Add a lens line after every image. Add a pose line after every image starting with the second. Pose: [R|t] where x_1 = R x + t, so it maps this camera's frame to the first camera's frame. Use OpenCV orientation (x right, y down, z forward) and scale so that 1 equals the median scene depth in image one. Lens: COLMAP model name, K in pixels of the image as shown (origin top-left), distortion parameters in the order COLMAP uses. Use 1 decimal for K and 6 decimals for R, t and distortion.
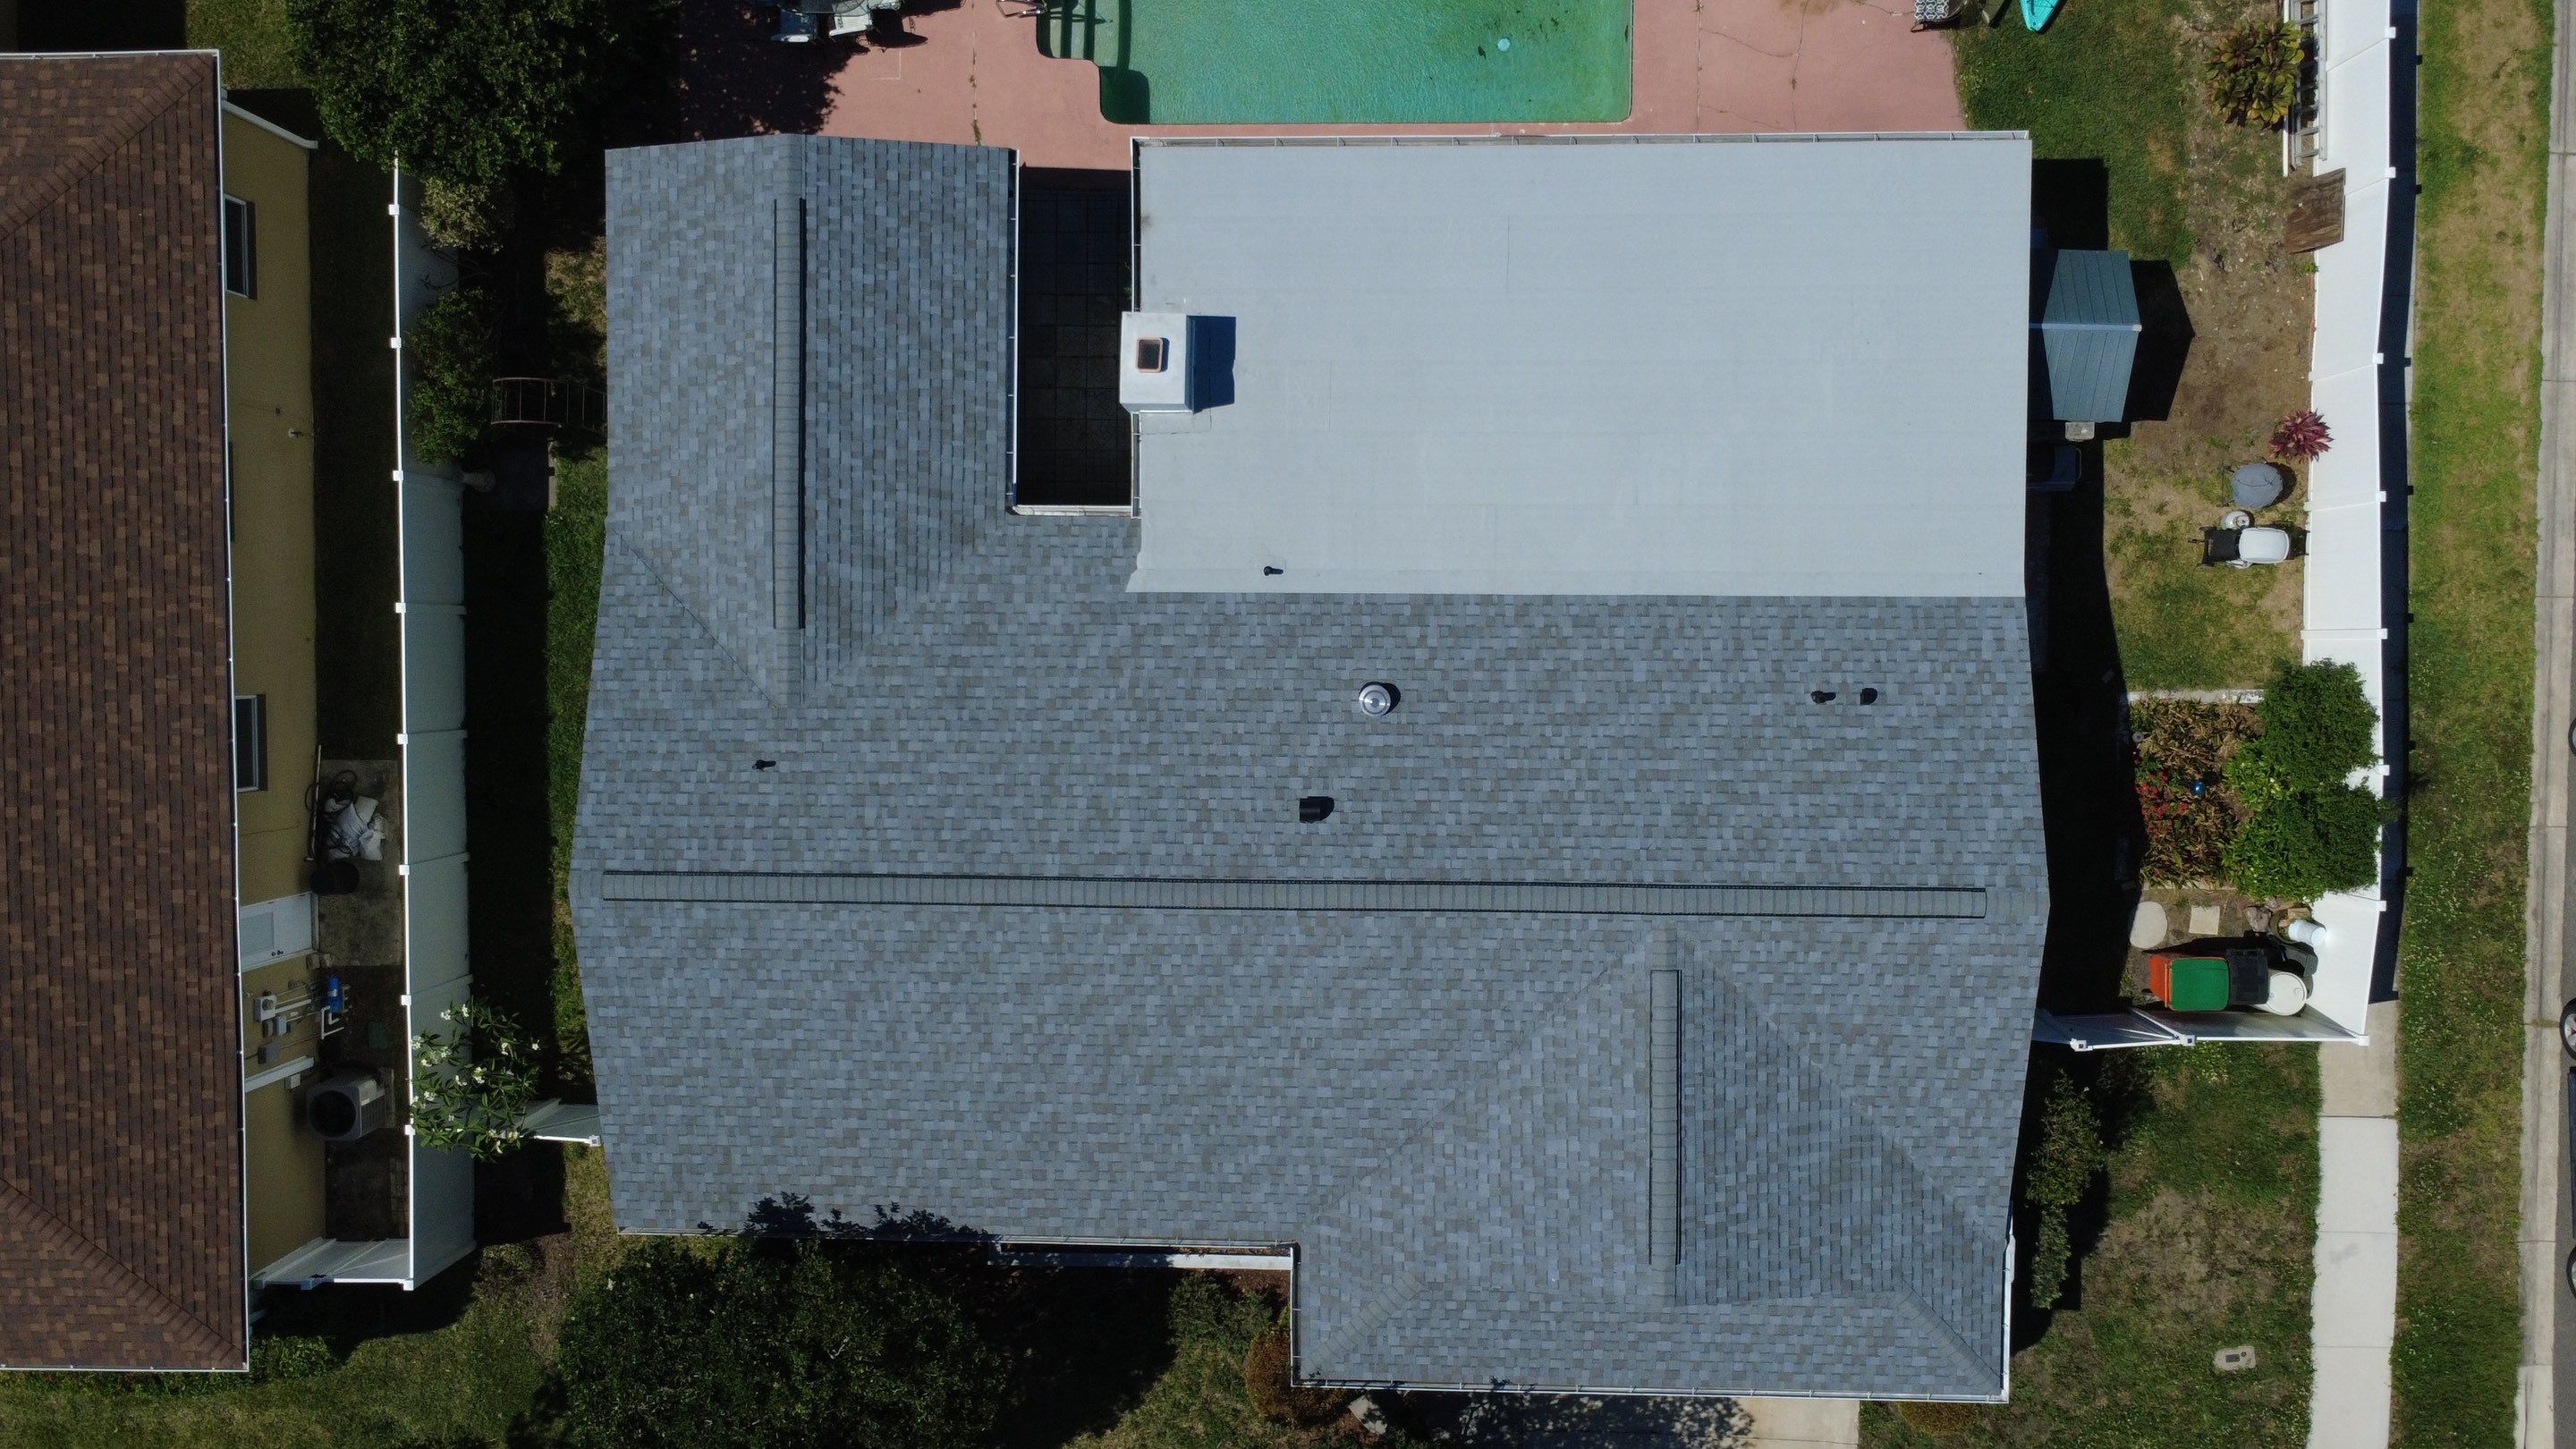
lens RADIAL K [[1878.1, 0, 1281.5], [0, 1878.1, 722.0], [0, 0, 1]] dist [-0.000508, 0.006297]
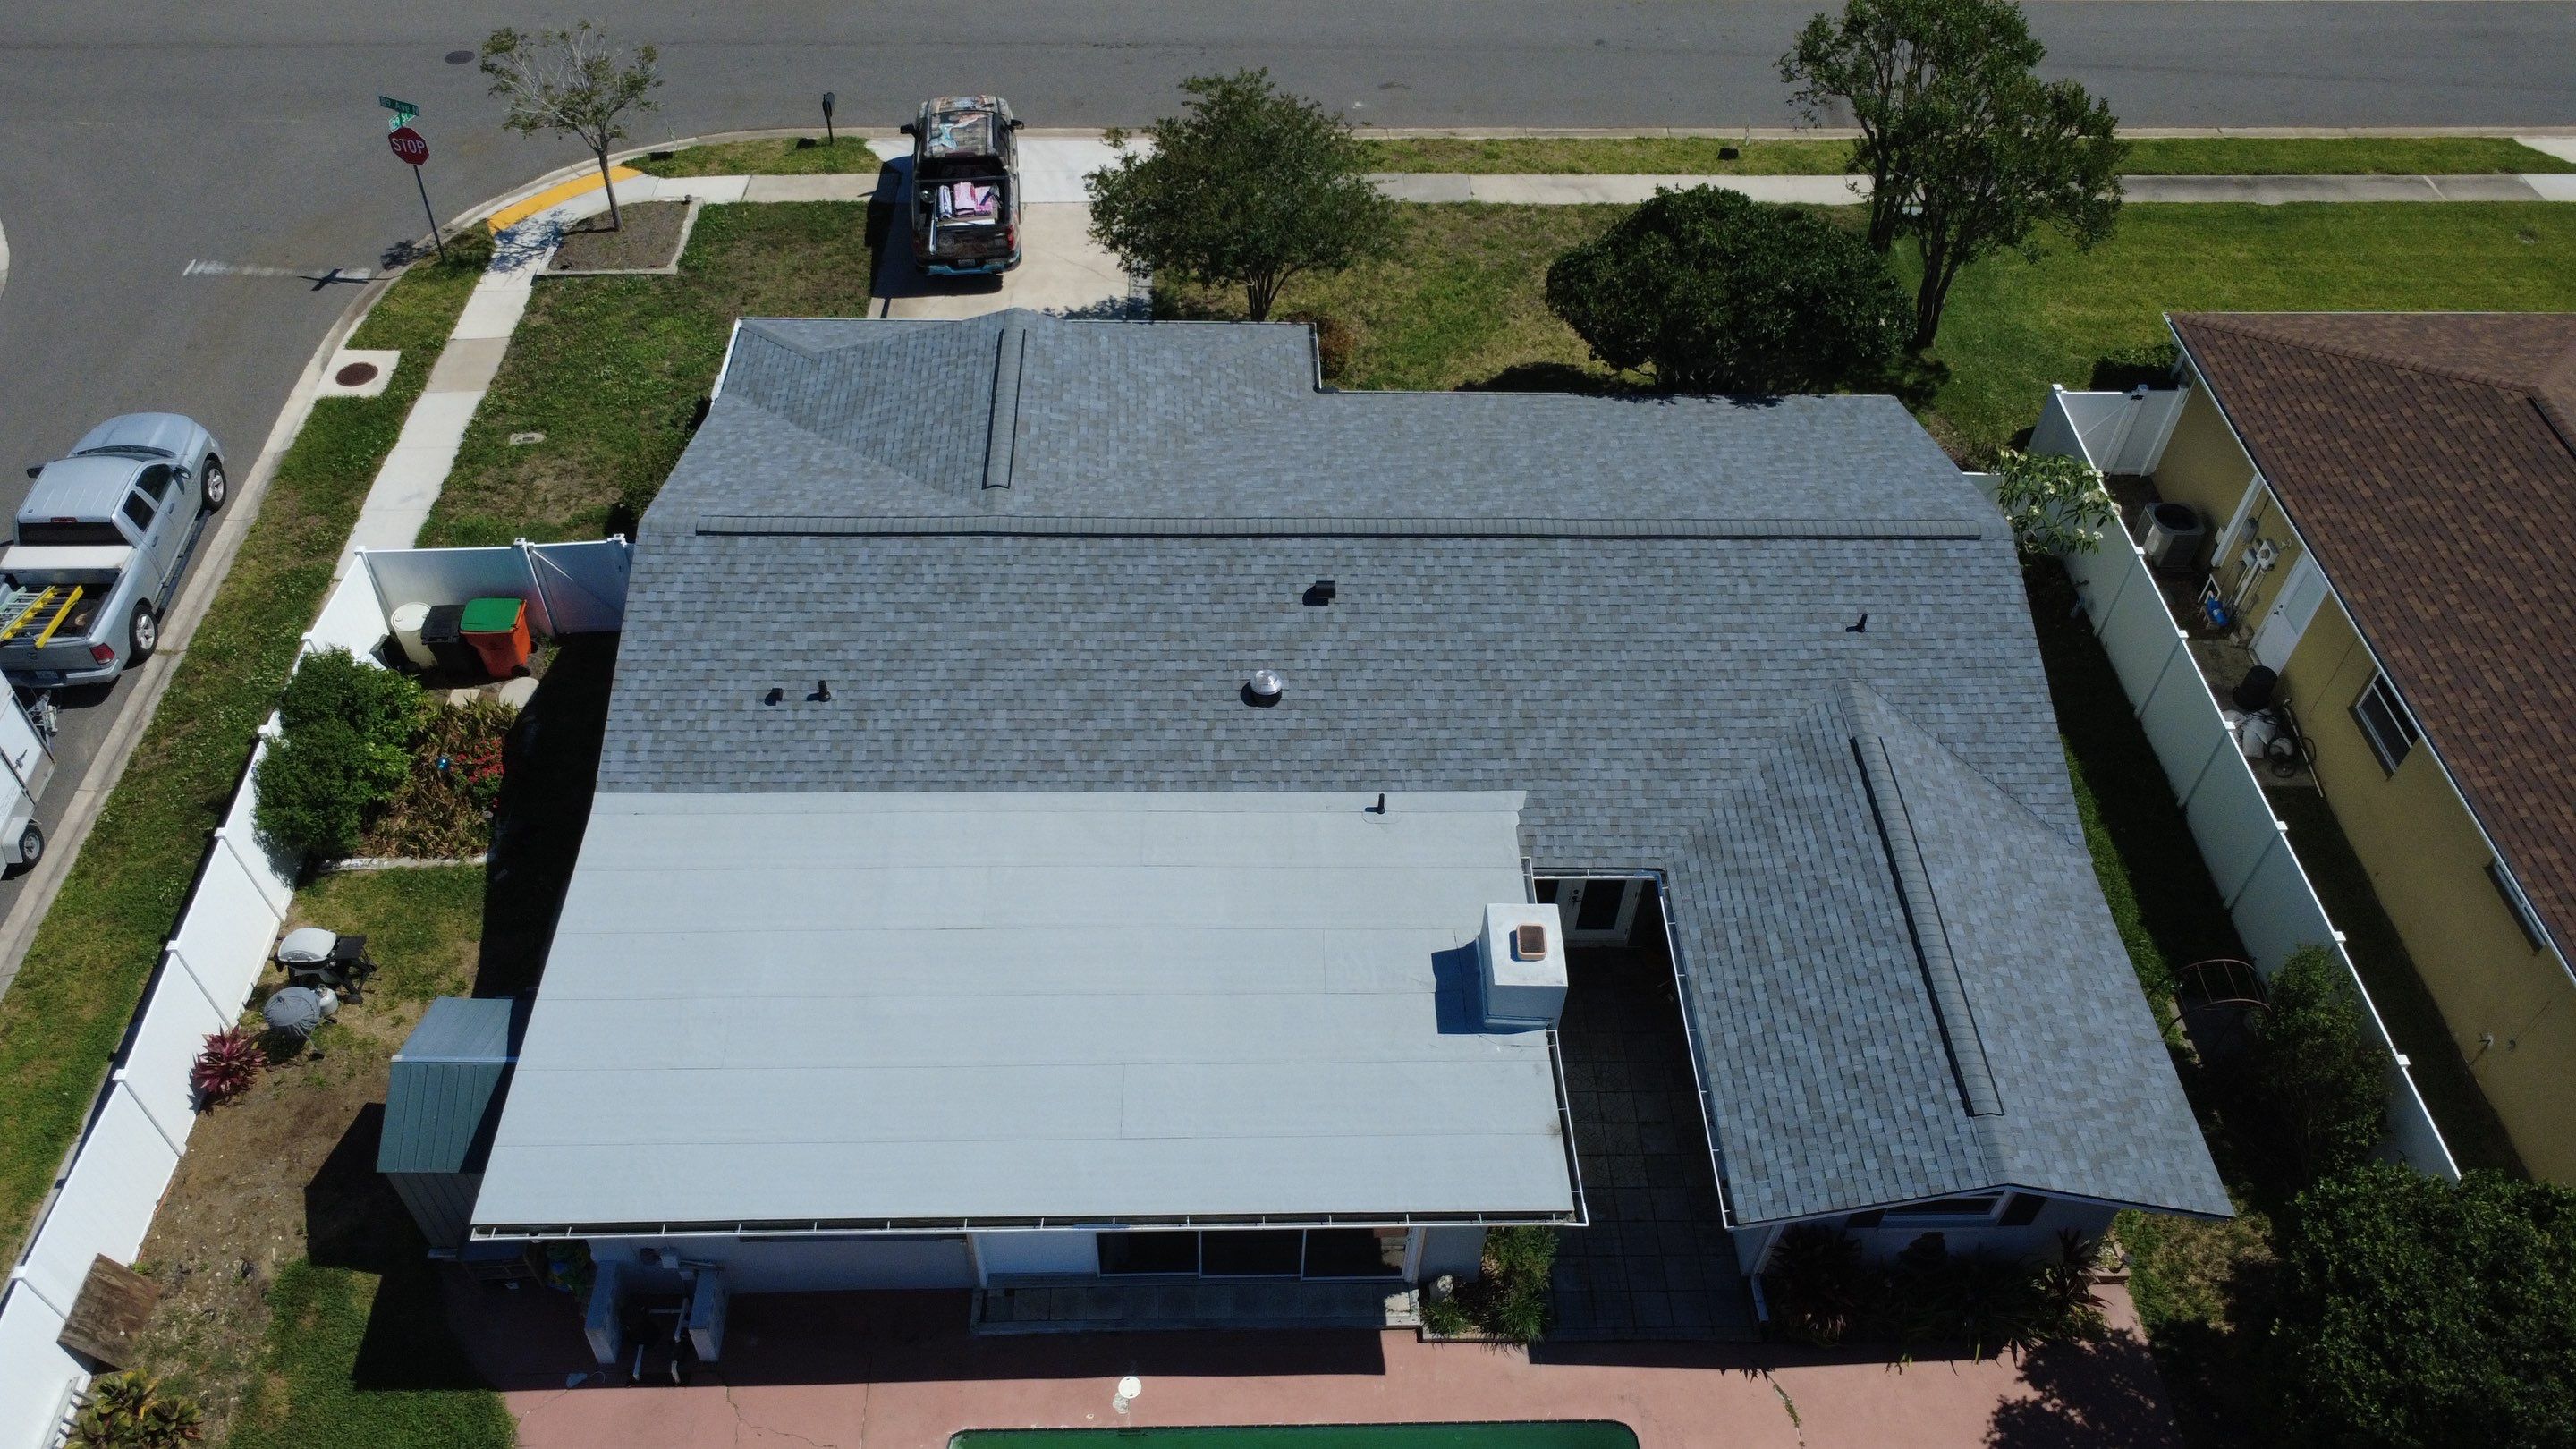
lens RADIAL K [[1878.1, 0, 1288.6], [0, 1878.1, 721.5], [0, 0, 1]] dist [-0.000508, 0.006297]
pose [[-0.999208, 0.037693, -0.012786, 0.049423], [-0.036803, -0.752633, 0.657411, -0.664986], [0.015157, 0.657360, 0.753424, 0.247718]]
